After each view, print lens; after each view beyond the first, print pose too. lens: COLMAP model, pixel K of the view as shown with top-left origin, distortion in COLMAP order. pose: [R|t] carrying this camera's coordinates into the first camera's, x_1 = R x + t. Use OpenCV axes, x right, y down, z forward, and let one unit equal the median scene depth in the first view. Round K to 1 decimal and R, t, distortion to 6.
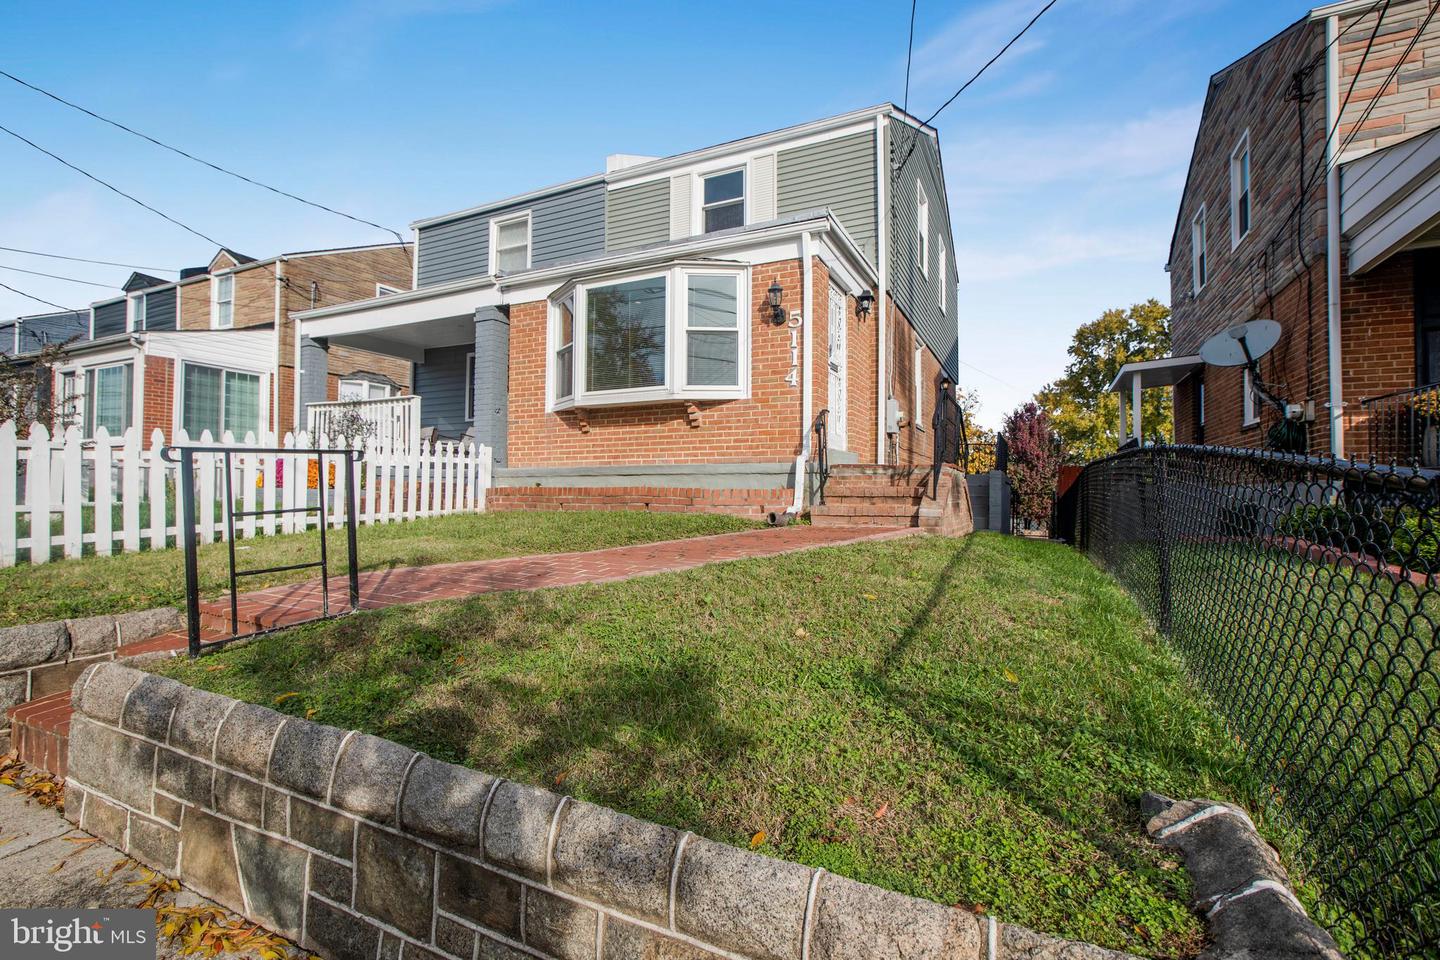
lens RADIAL K [[667.2, 0, 723.2], [0, 667.2, 466.9], [0, 0, 1]] dist [-0.026413, 0.016453]
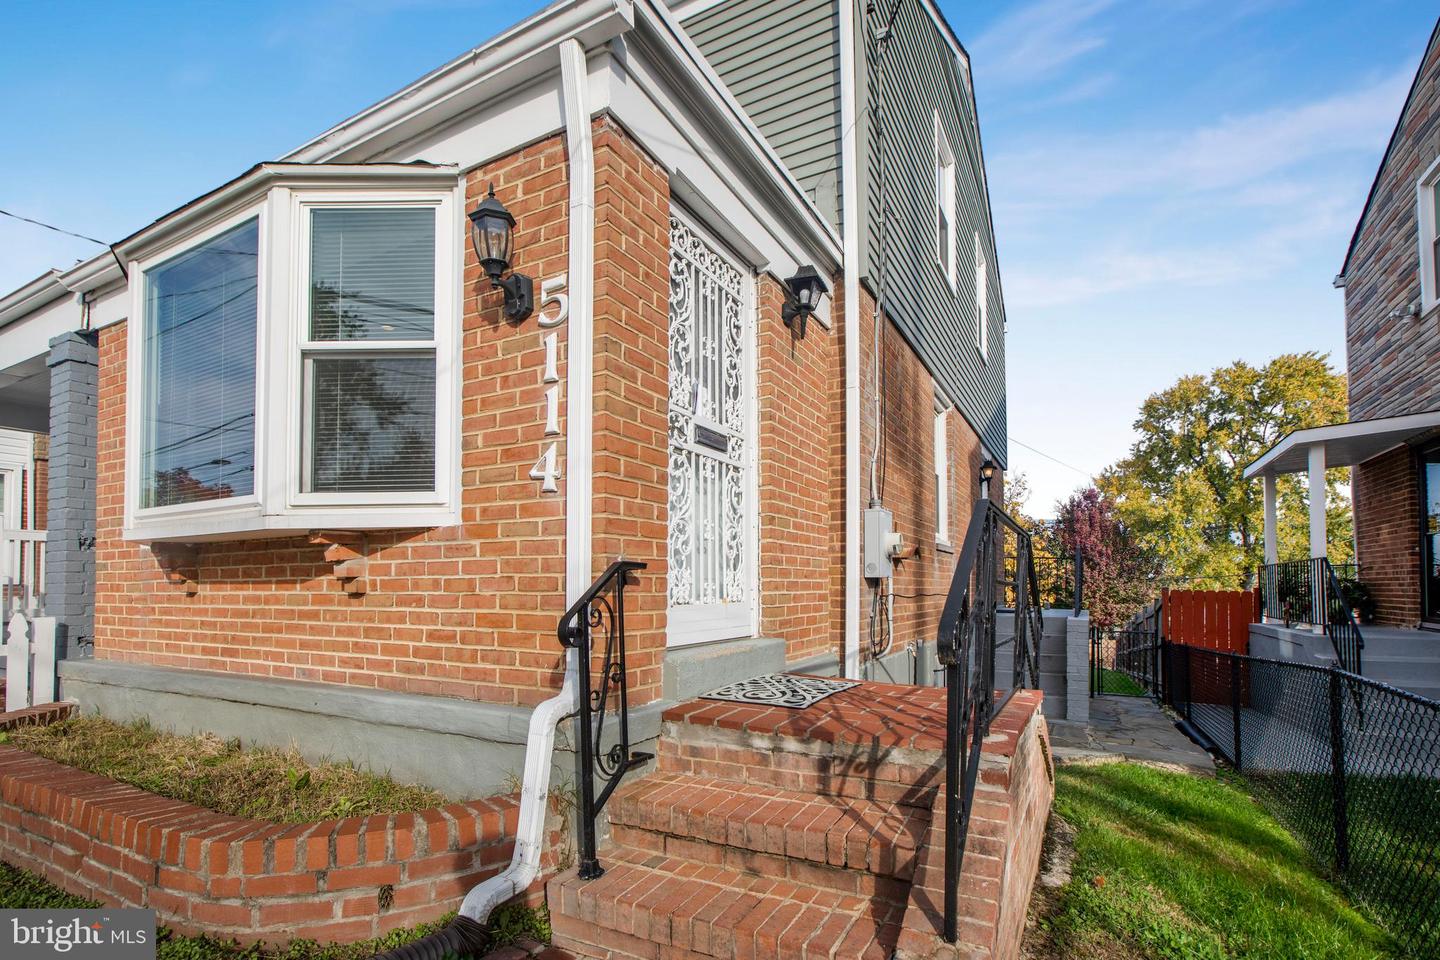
lens RADIAL K [[683.5, 0, 718.6], [0, 683.5, 564.5], [0, 0, 1]] dist [-0.031768, 0.015381]
pose [[0.998464, -0.010985, -0.054311, 0.179112], [0.011618, 0.999868, 0.011340, -0.072045], [0.054180, -0.011953, 0.998460, 0.540605]]
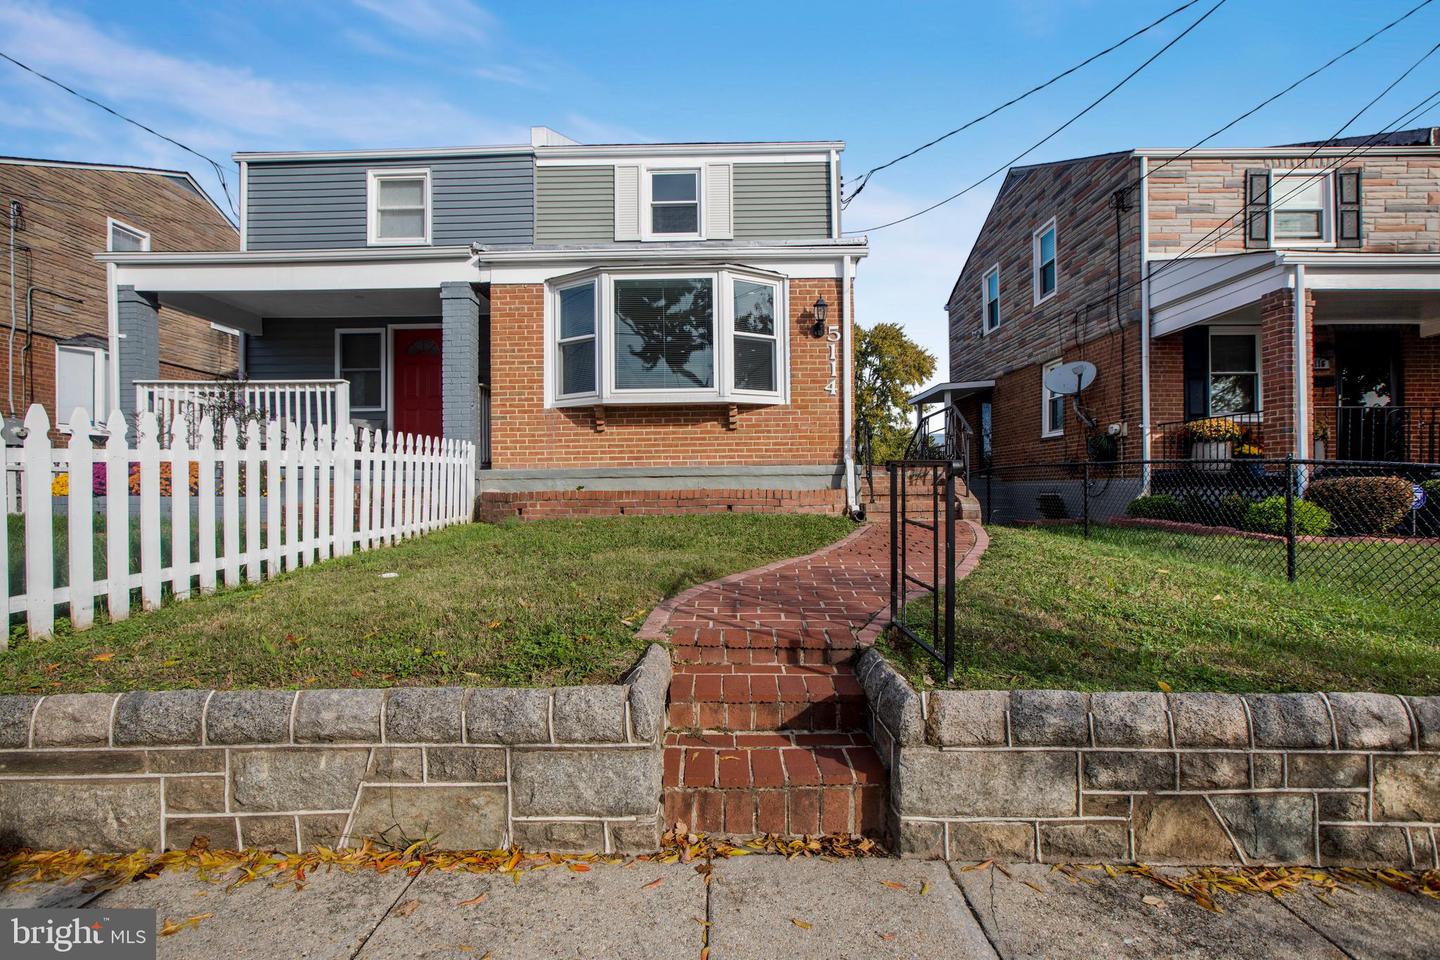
lens RADIAL K [[663.9, 0, 720.0], [0, 663.9, 480.0], [0, 0, 1]] dist [-0.032560, 0.015765]
pose [[0.902716, -0.008215, 0.430158, -0.445707], [-0.003130, 0.999666, 0.025661, -0.007716], [-0.430225, -0.024511, 0.902389, 0.077832]]
